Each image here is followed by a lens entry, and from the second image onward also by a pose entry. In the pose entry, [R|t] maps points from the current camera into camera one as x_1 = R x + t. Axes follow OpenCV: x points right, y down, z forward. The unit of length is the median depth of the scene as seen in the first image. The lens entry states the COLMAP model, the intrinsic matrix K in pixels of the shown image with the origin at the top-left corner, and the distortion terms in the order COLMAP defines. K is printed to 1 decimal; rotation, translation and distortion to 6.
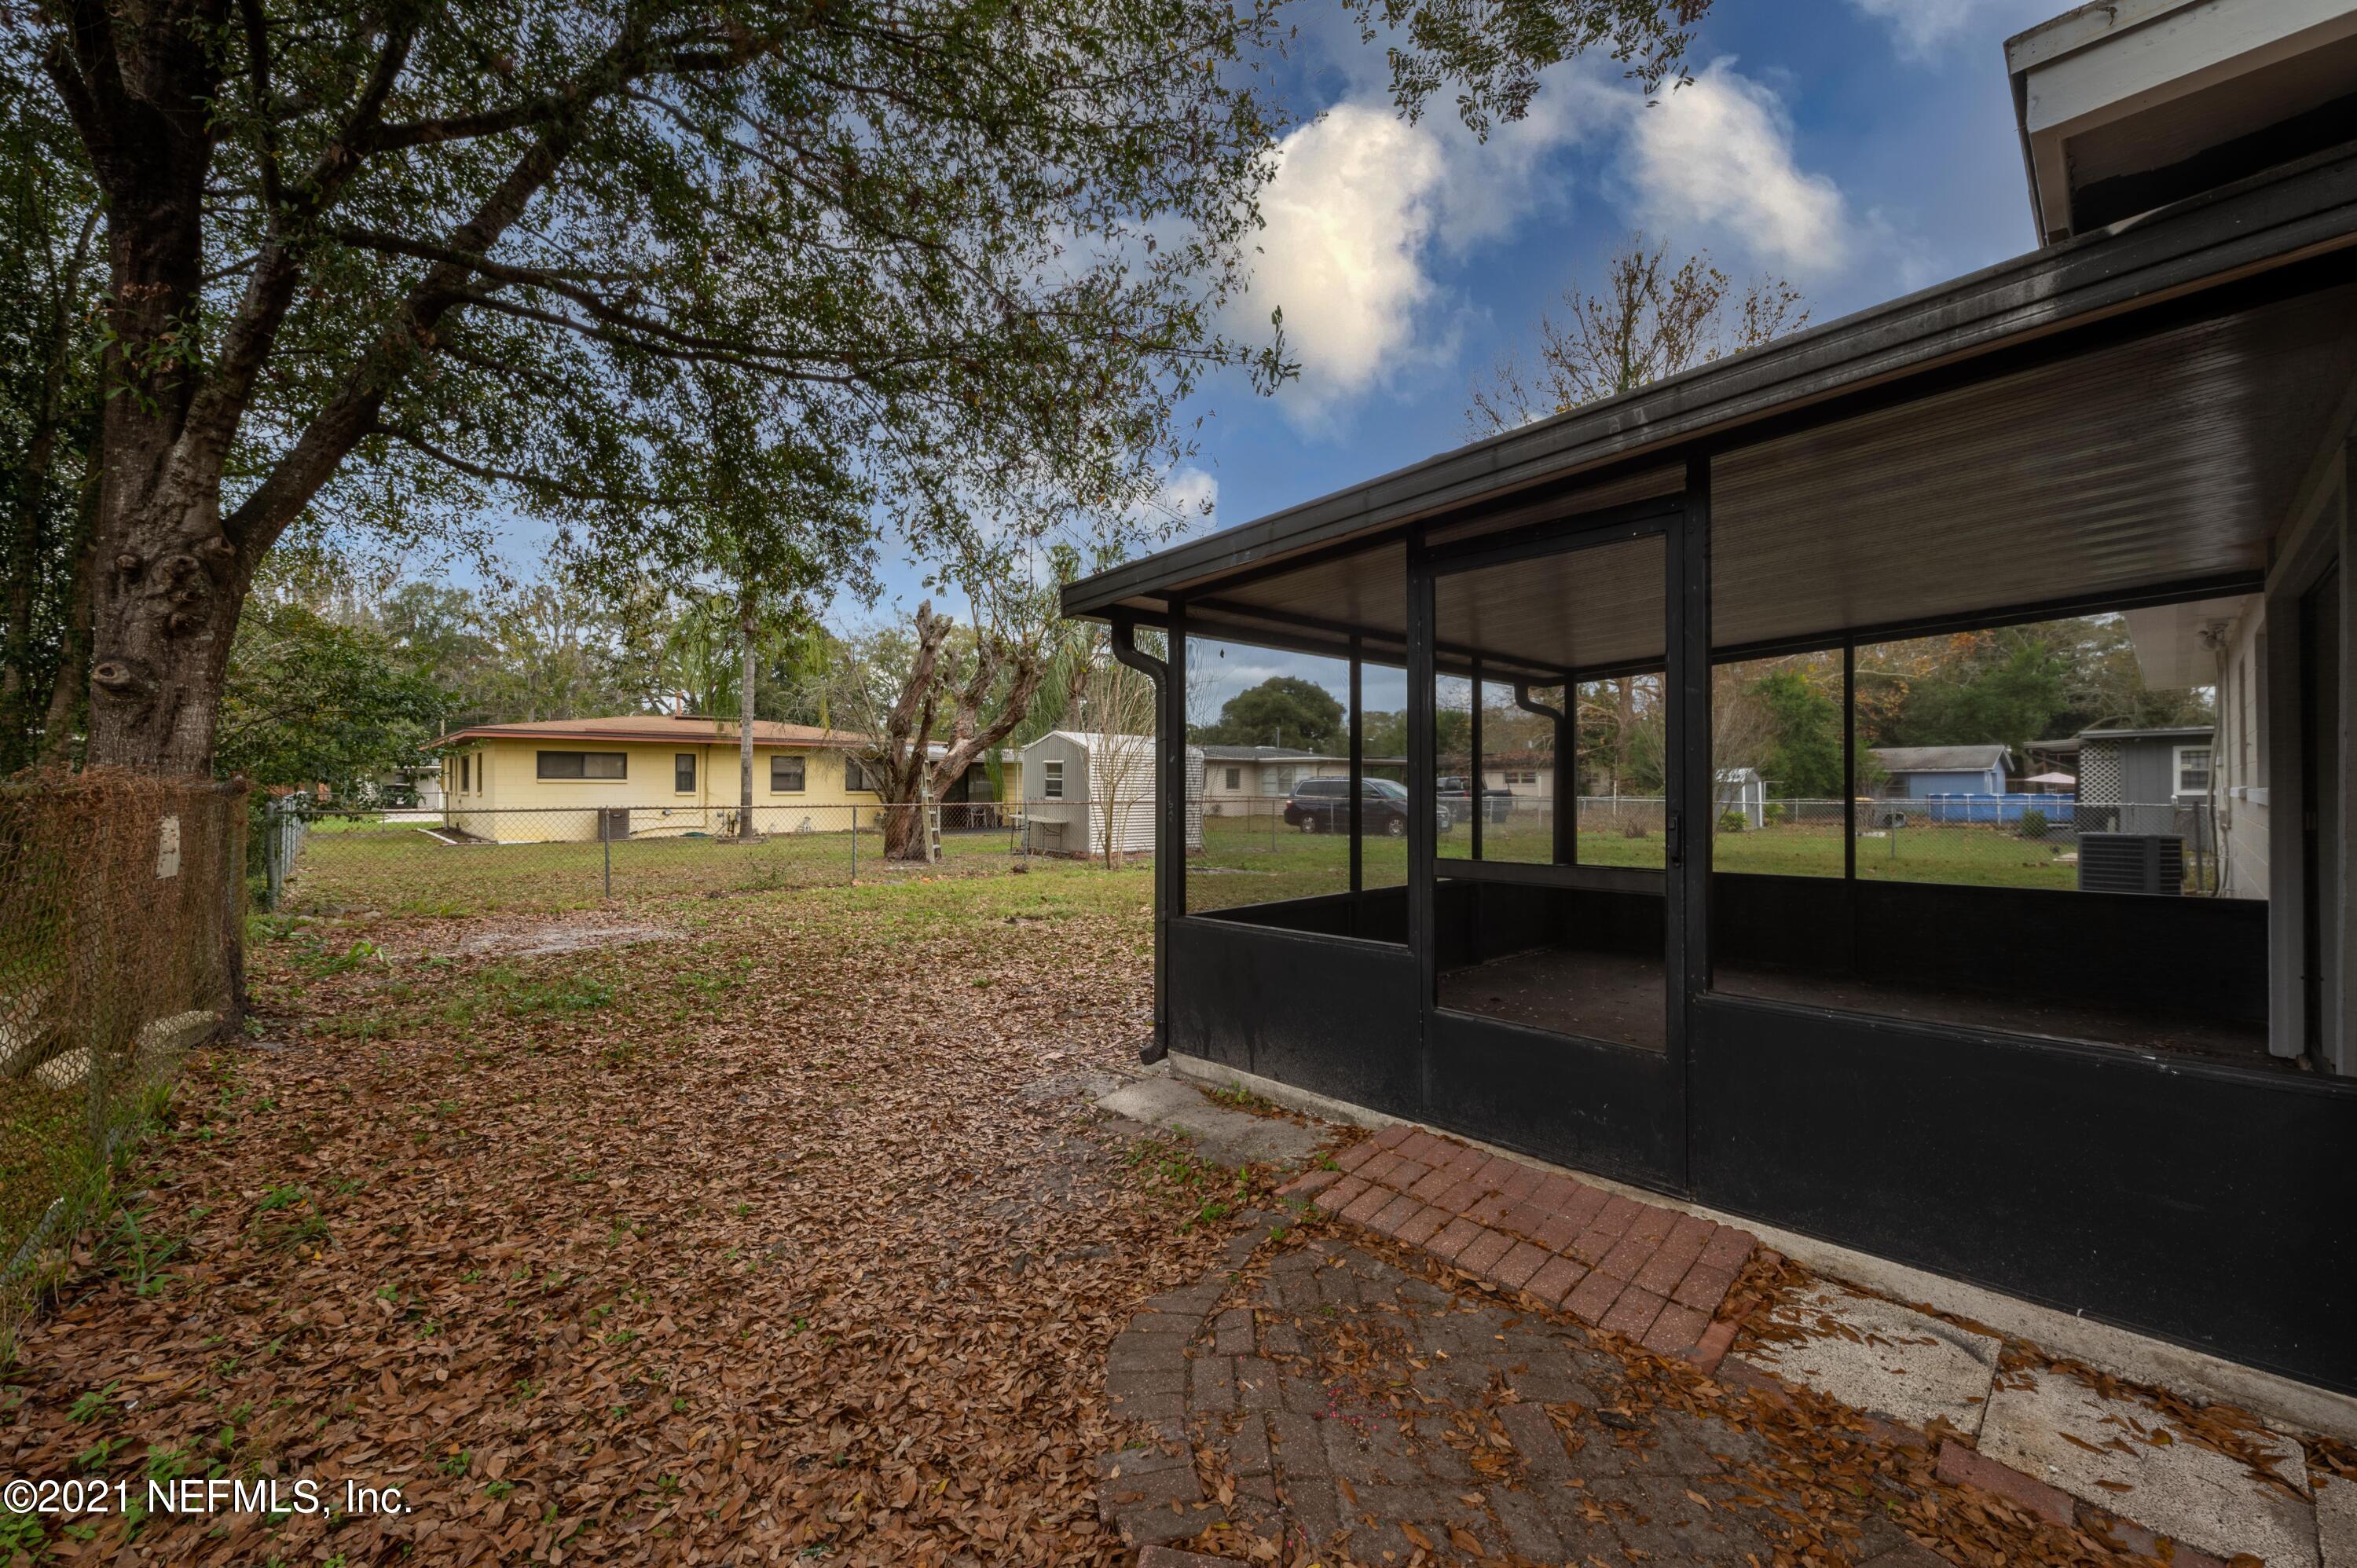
lens RADIAL K [[933.0, 0, 1183.2], [0, 933.0, 771.4], [0, 0, 1]] dist [-0.006130, -0.000362]
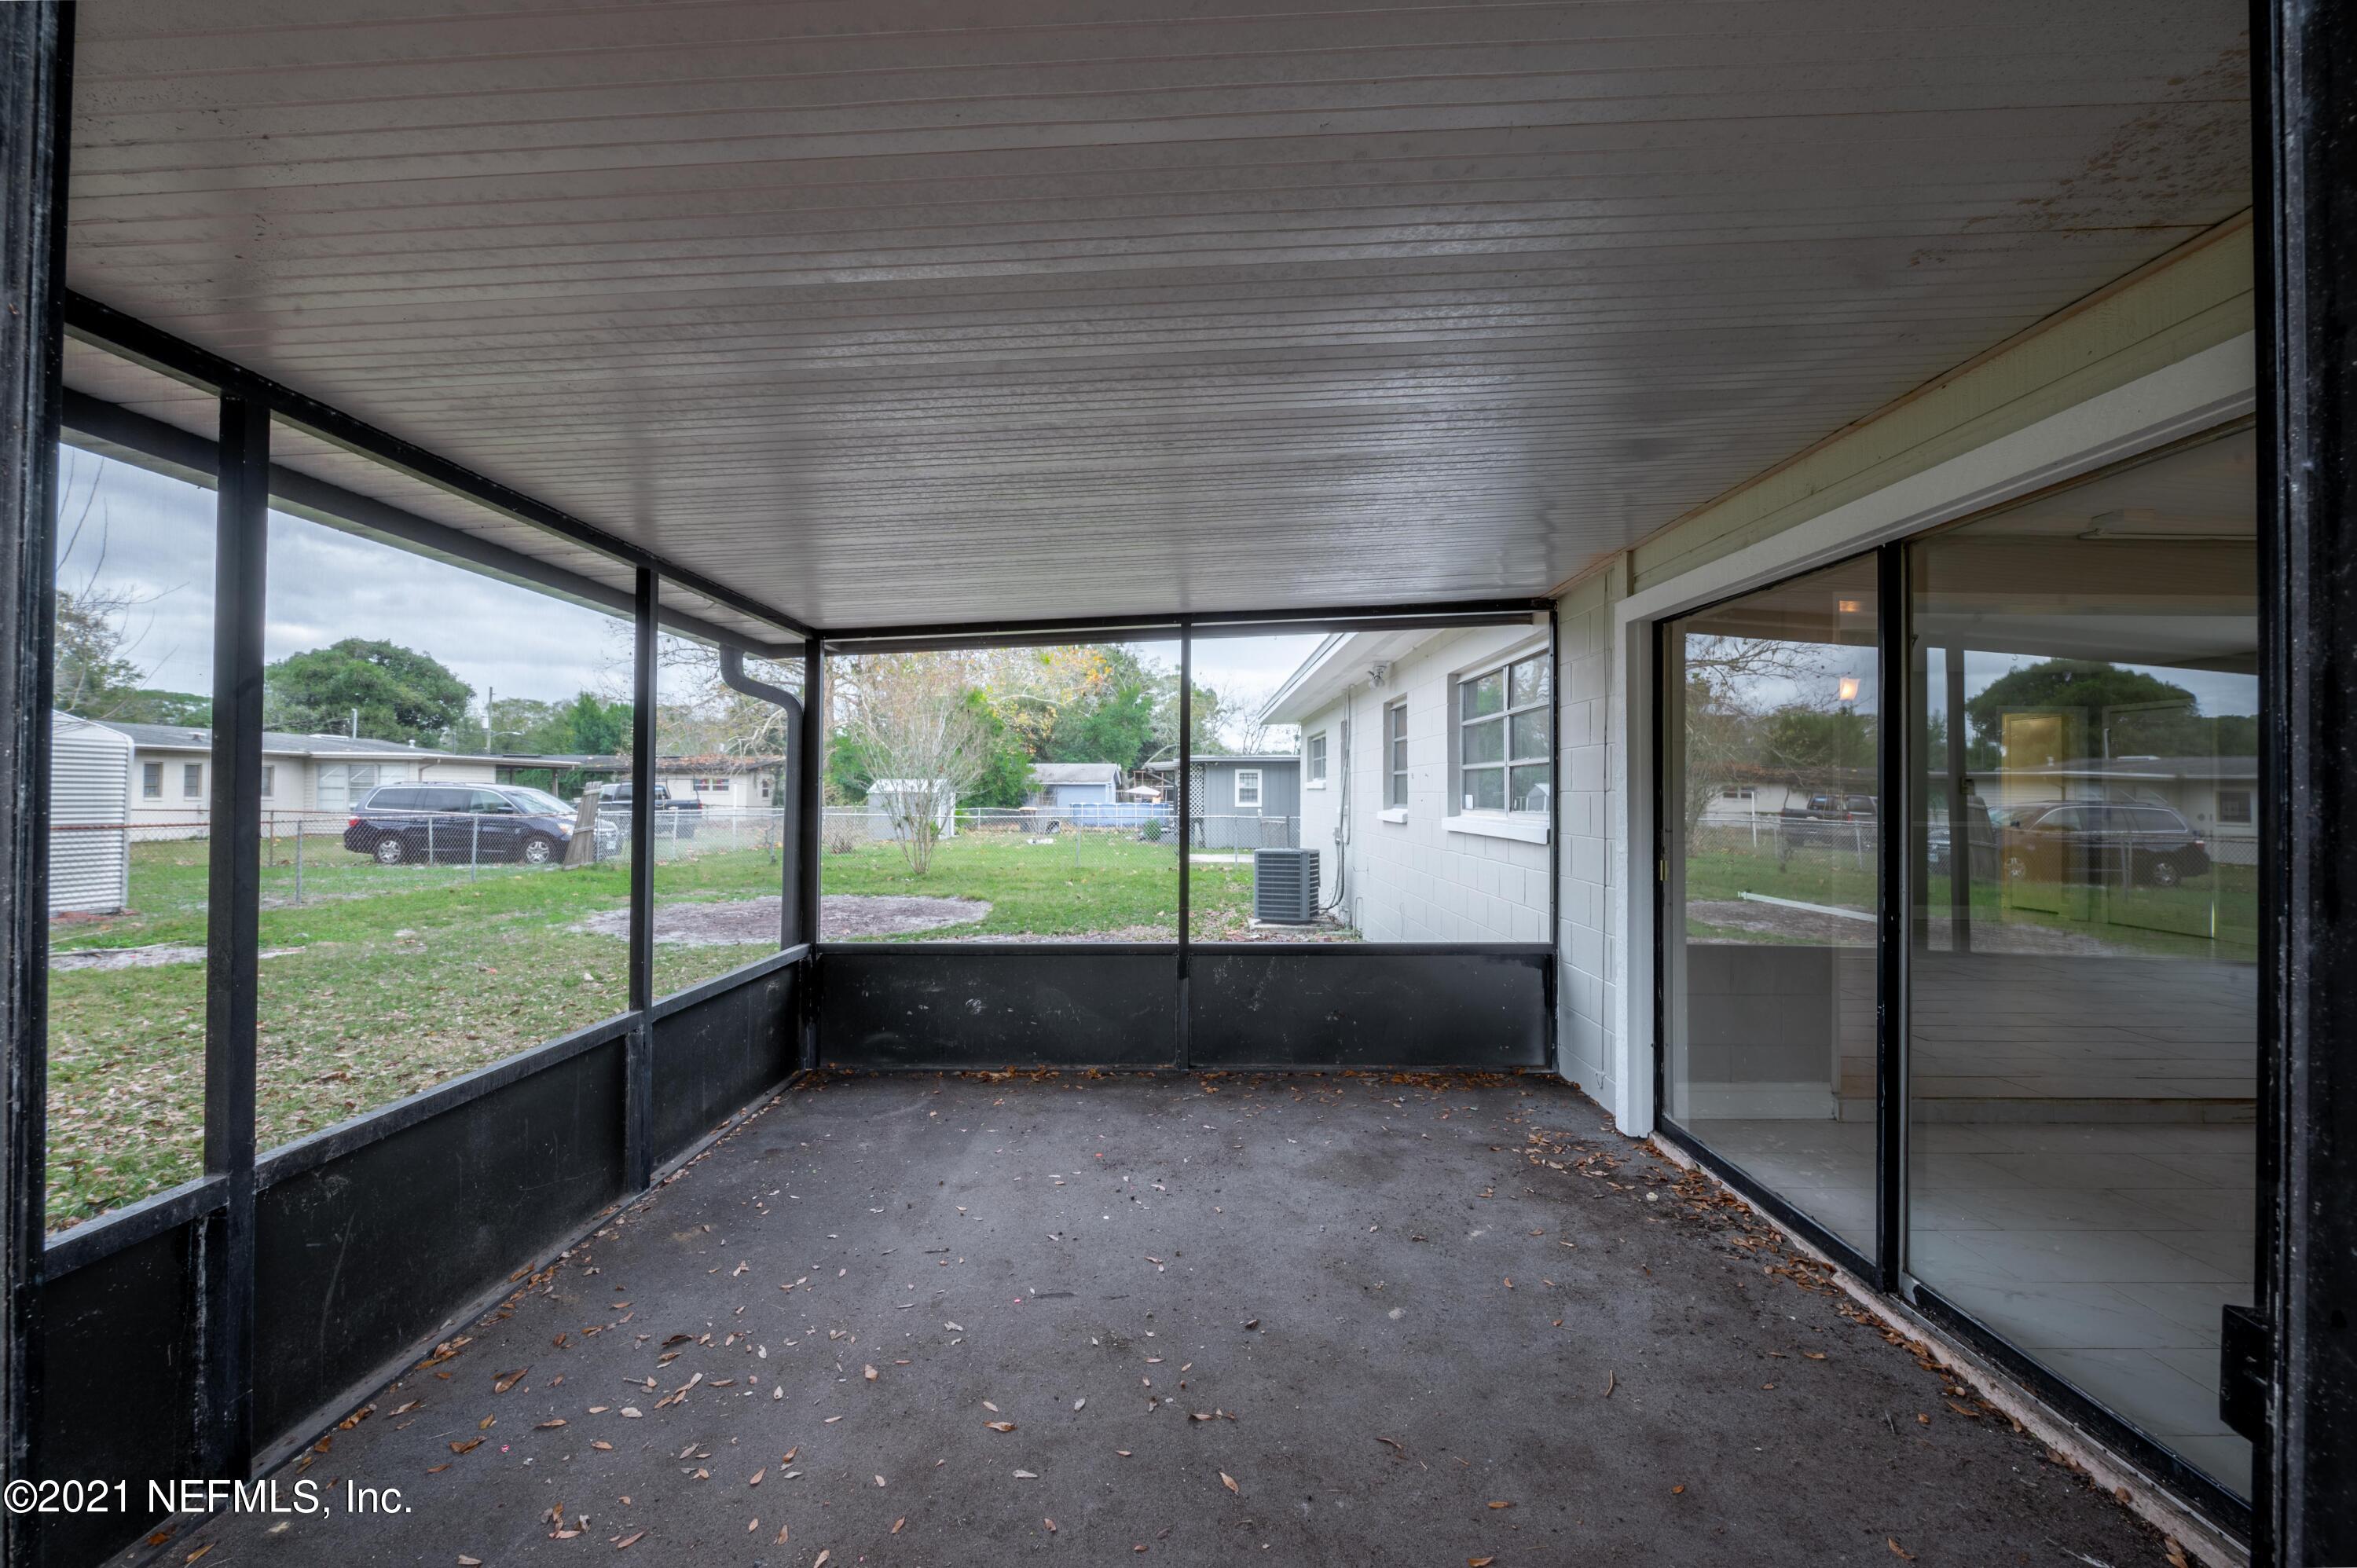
lens RADIAL K [[937.9, 0, 1179.9], [0, 937.9, 773.0], [0, 0, 1]] dist [-0.000514, -0.003952]
pose [[0.688048, 0.021723, 0.725340, 0.033816], [-0.018785, 0.999750, -0.012123, -0.003135], [-0.725422, -0.005284, 0.688284, 0.101535]]
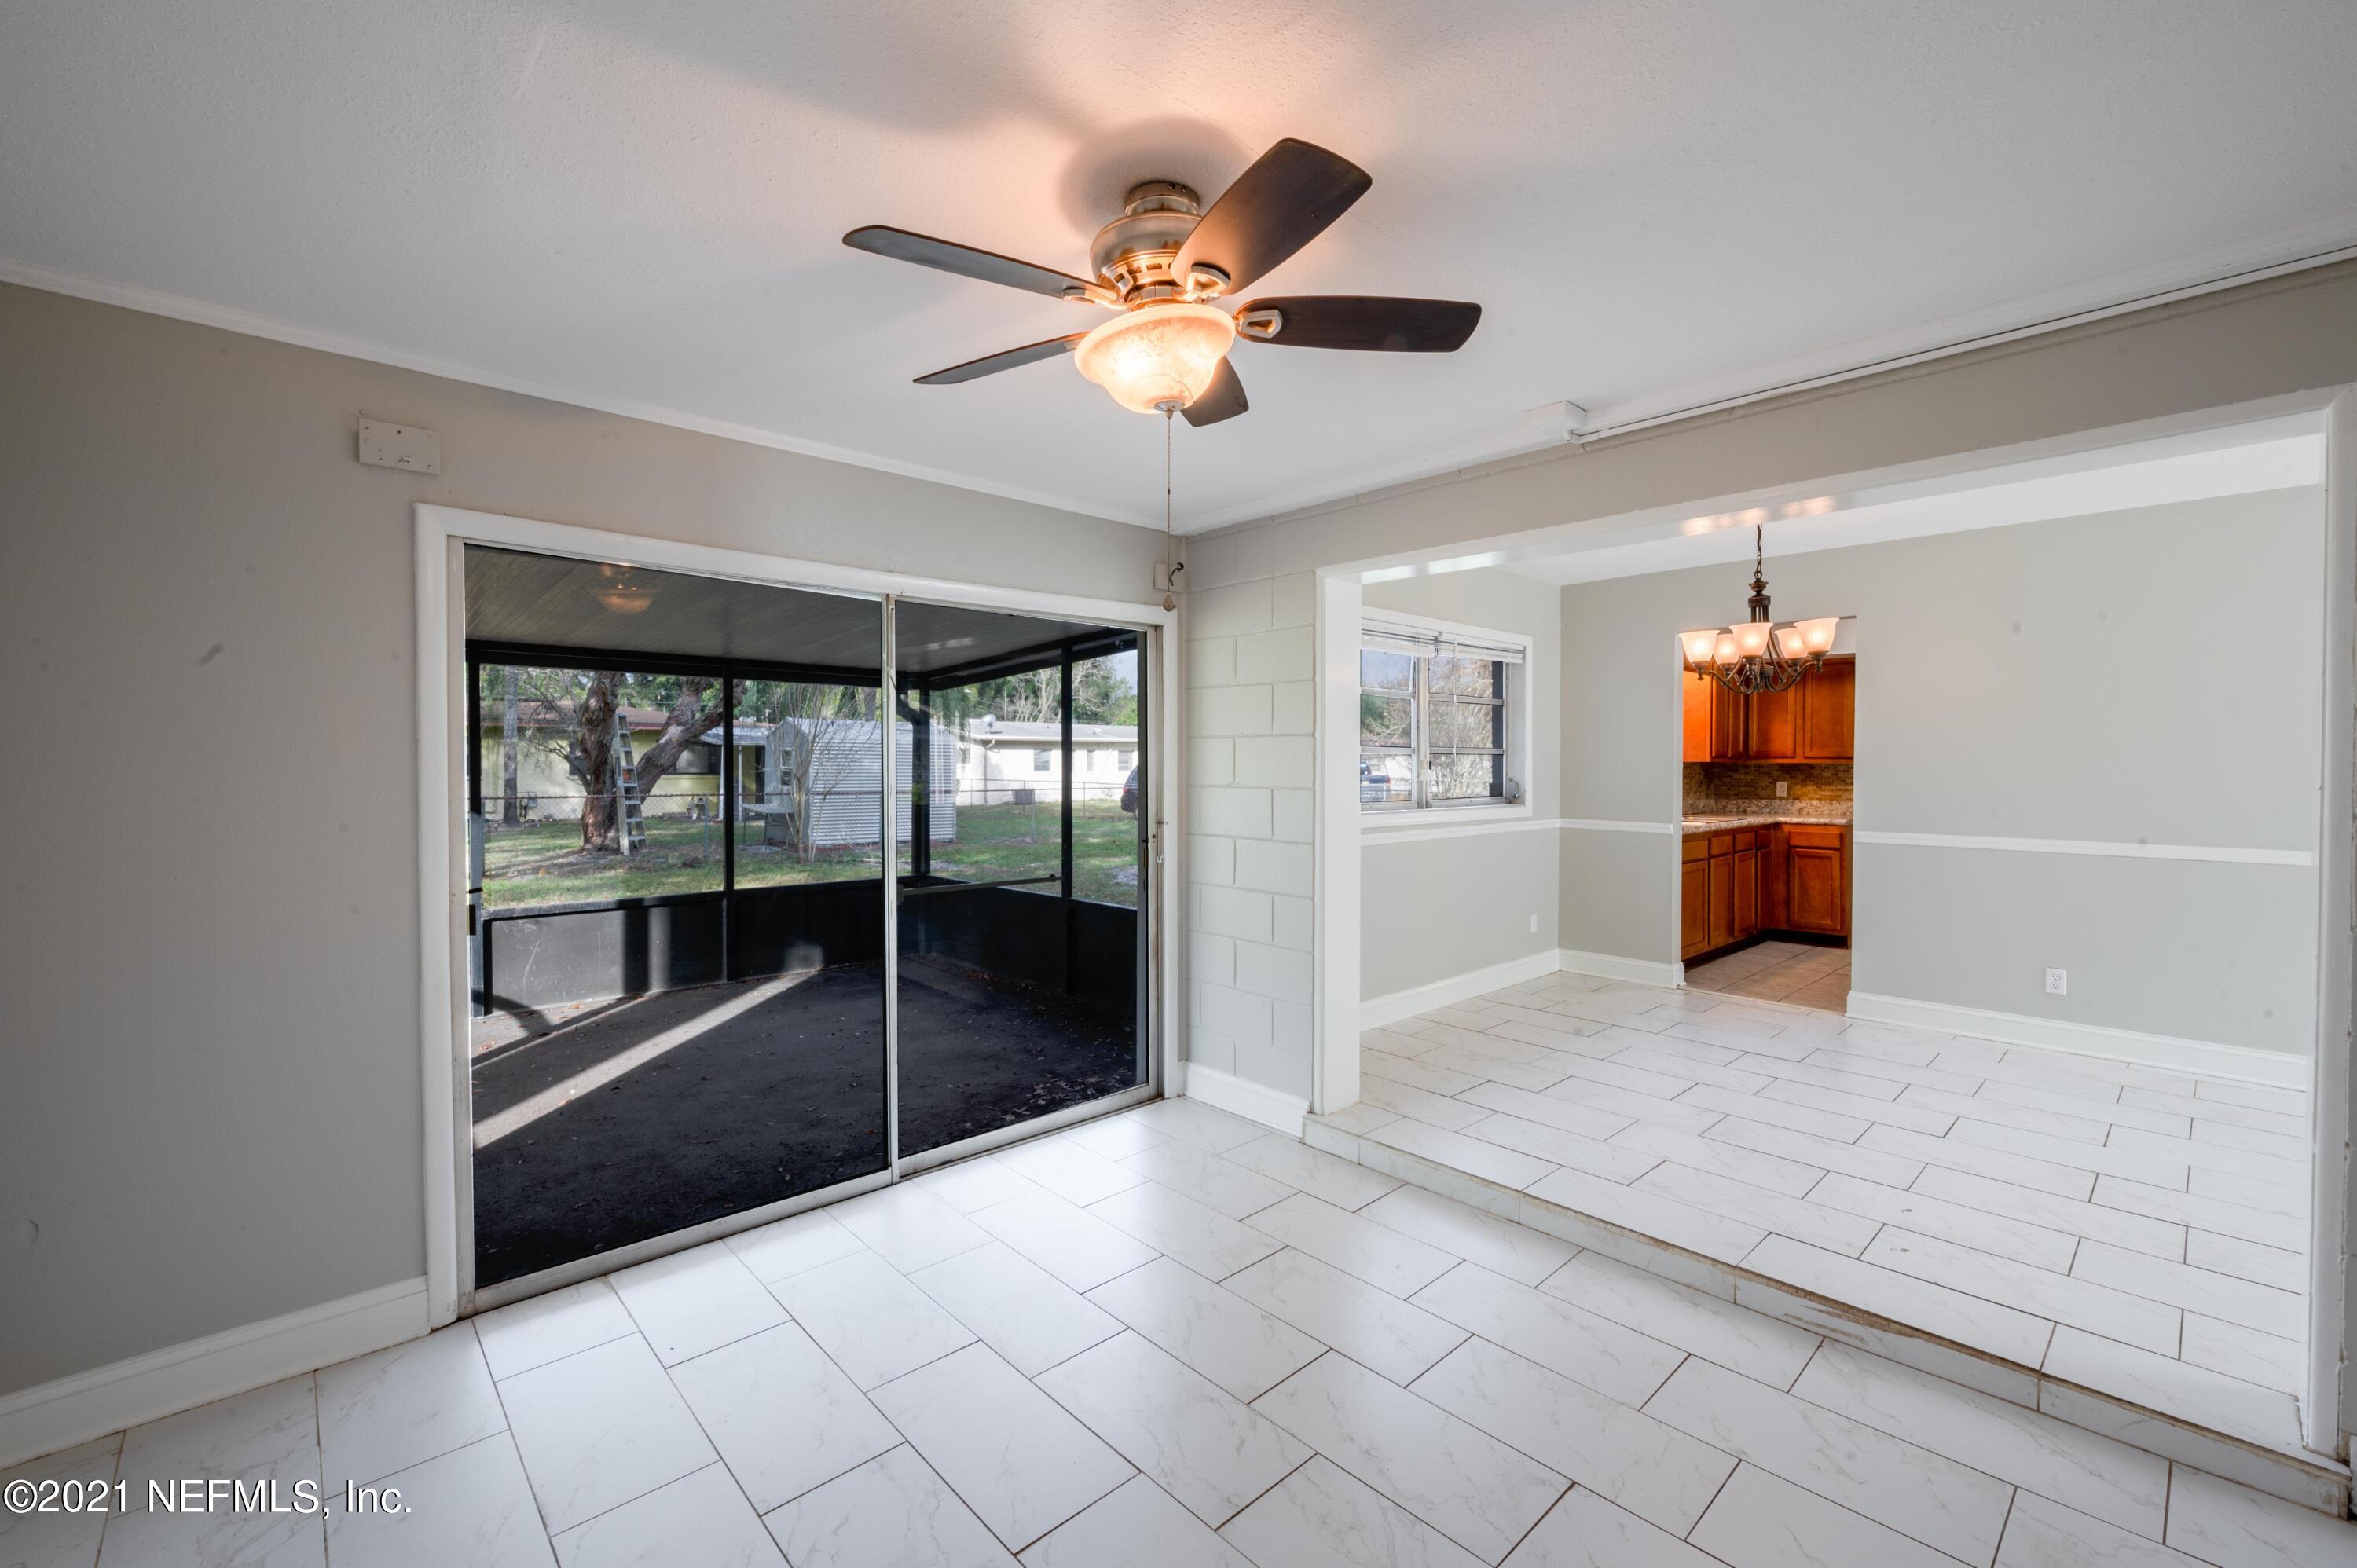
lens RADIAL K [[974.4, 0, 1178.5], [0, 974.4, 784.0], [0, 0, 1]] dist [-0.004406, -0.000451]
pose [[0.999946, 0.004542, -0.009339, 0.177805], [-0.004189, 0.999287, 0.037535, -0.009054], [0.009503, -0.037494, 0.999252, -0.000731]]
